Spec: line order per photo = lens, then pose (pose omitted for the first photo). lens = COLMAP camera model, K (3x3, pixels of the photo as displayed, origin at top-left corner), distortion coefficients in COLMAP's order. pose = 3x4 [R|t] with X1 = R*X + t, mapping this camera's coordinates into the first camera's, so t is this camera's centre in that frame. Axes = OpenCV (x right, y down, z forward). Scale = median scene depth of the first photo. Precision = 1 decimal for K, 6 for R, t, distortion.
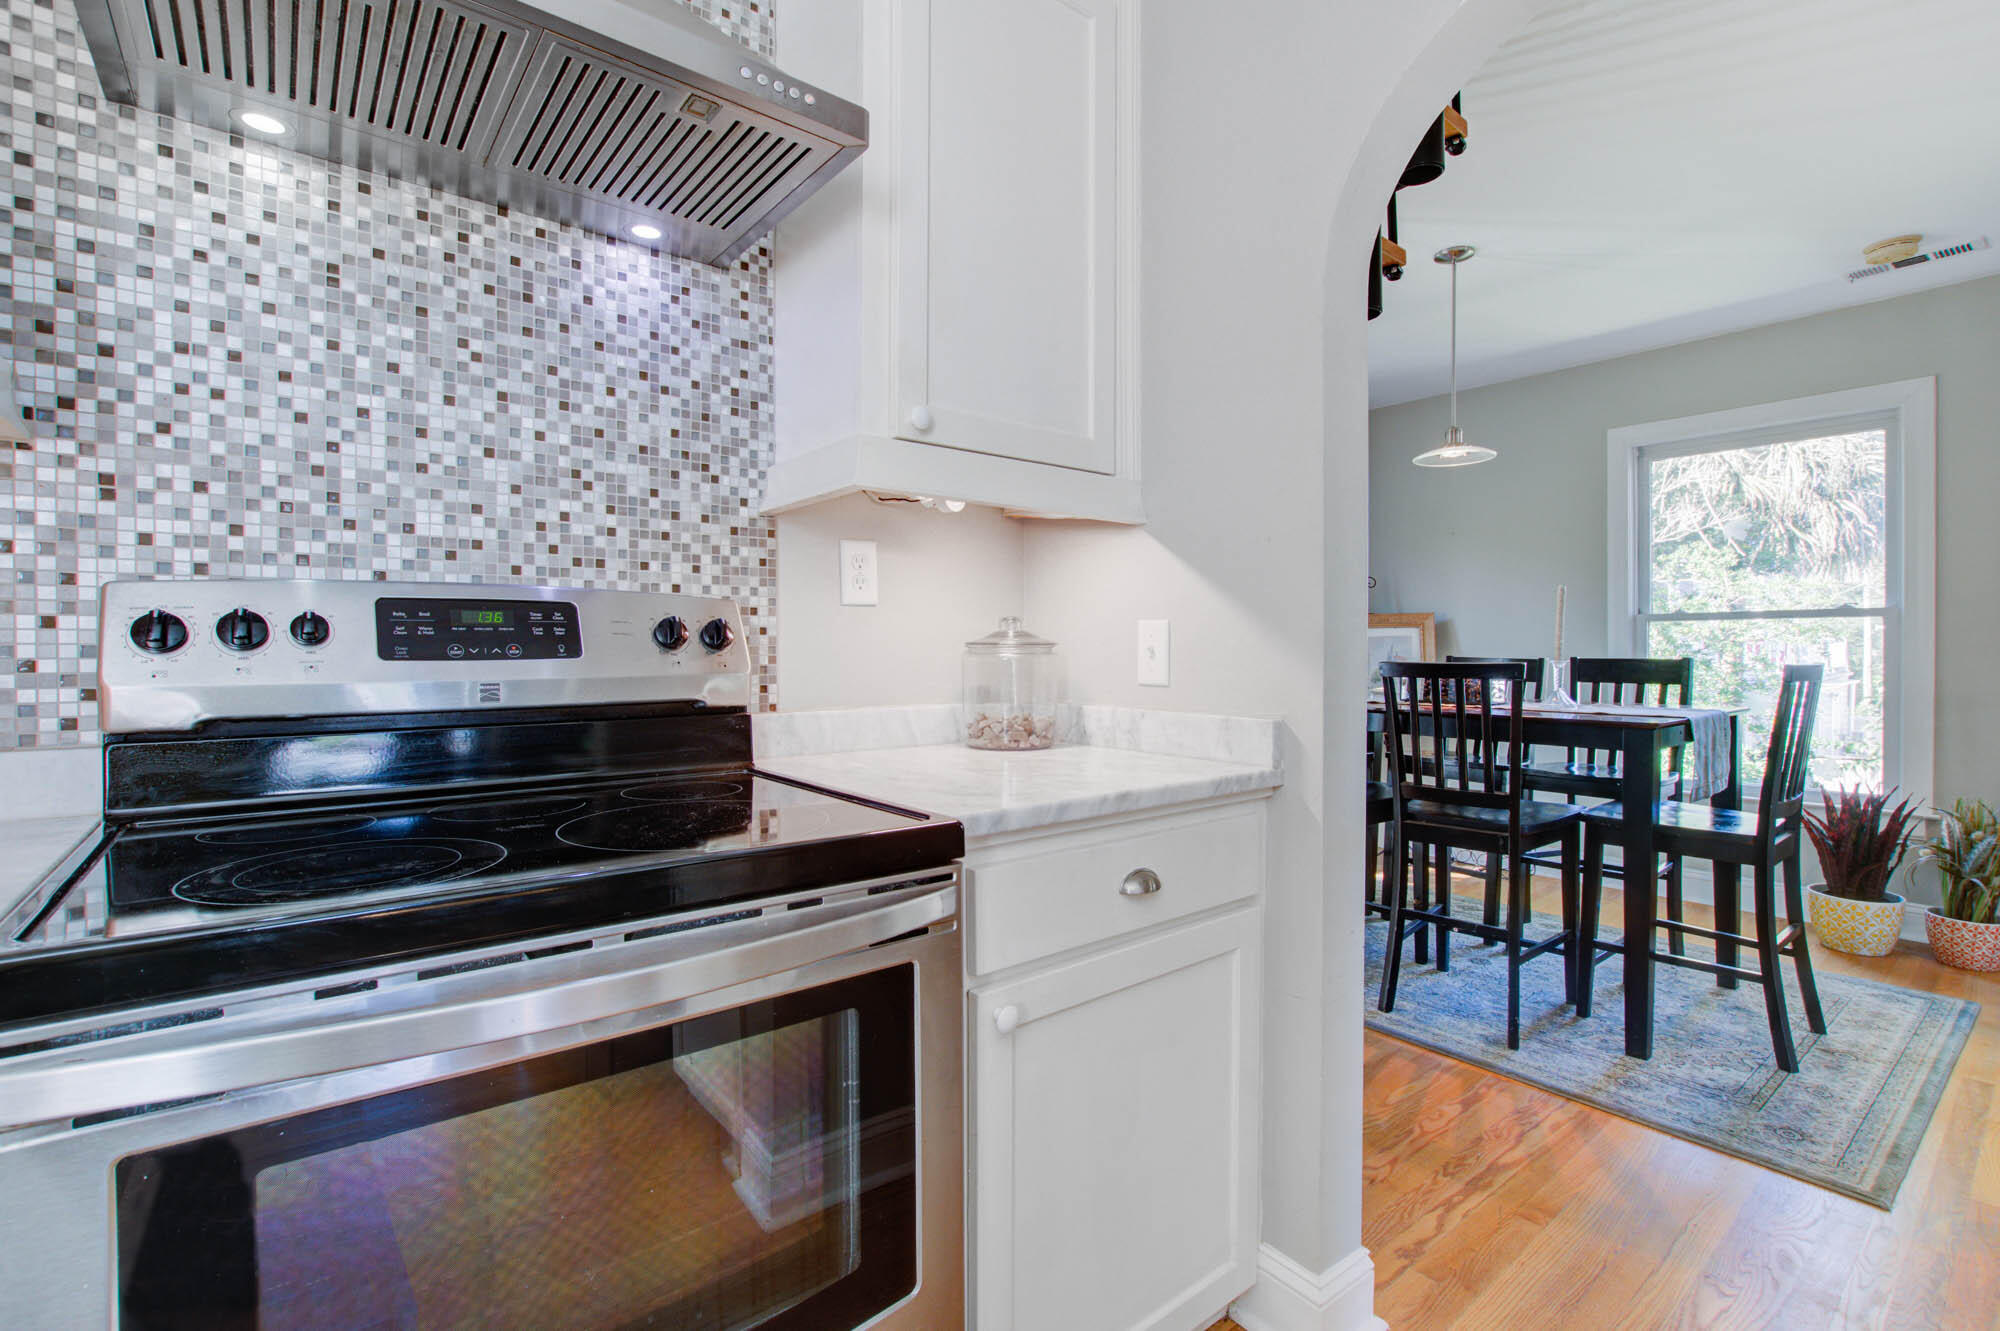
lens RADIAL K [[910.3, 0, 996.9], [0, 910.3, 671.9], [0, 0, 1]] dist [-0.031157, 0.007304]
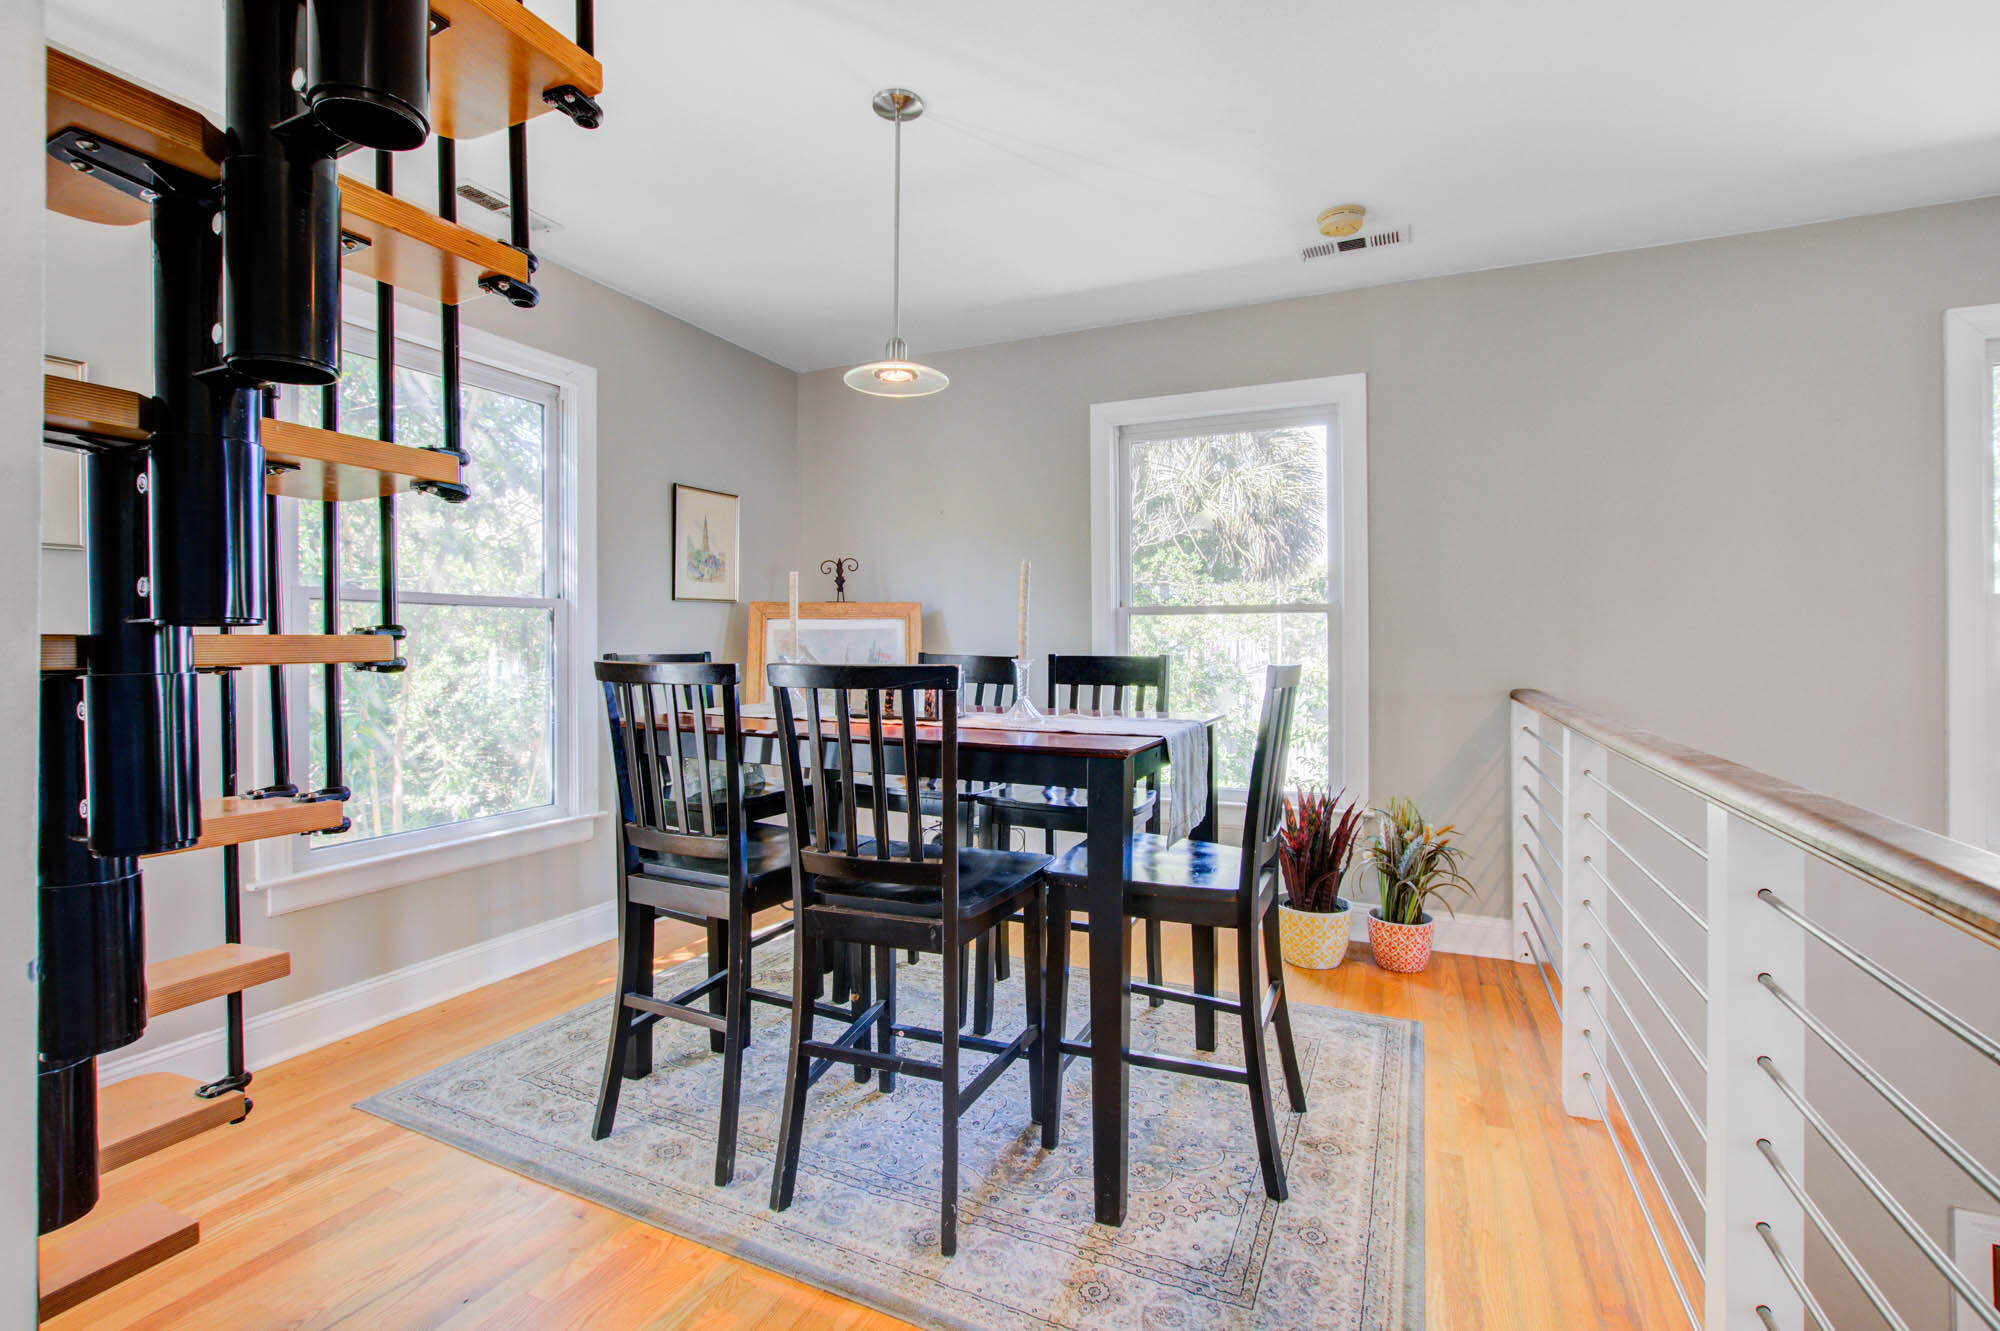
lens RADIAL K [[910.3, 0, 996.9], [0, 910.3, 671.9], [0, 0, 1]] dist [-0.031157, 0.007304]
pose [[0.890176, -0.010509, 0.455496, 0.247204], [0.008442, 0.999943, 0.006571, -0.007198], [-0.455539, -0.002005, 0.890214, 0.317128]]
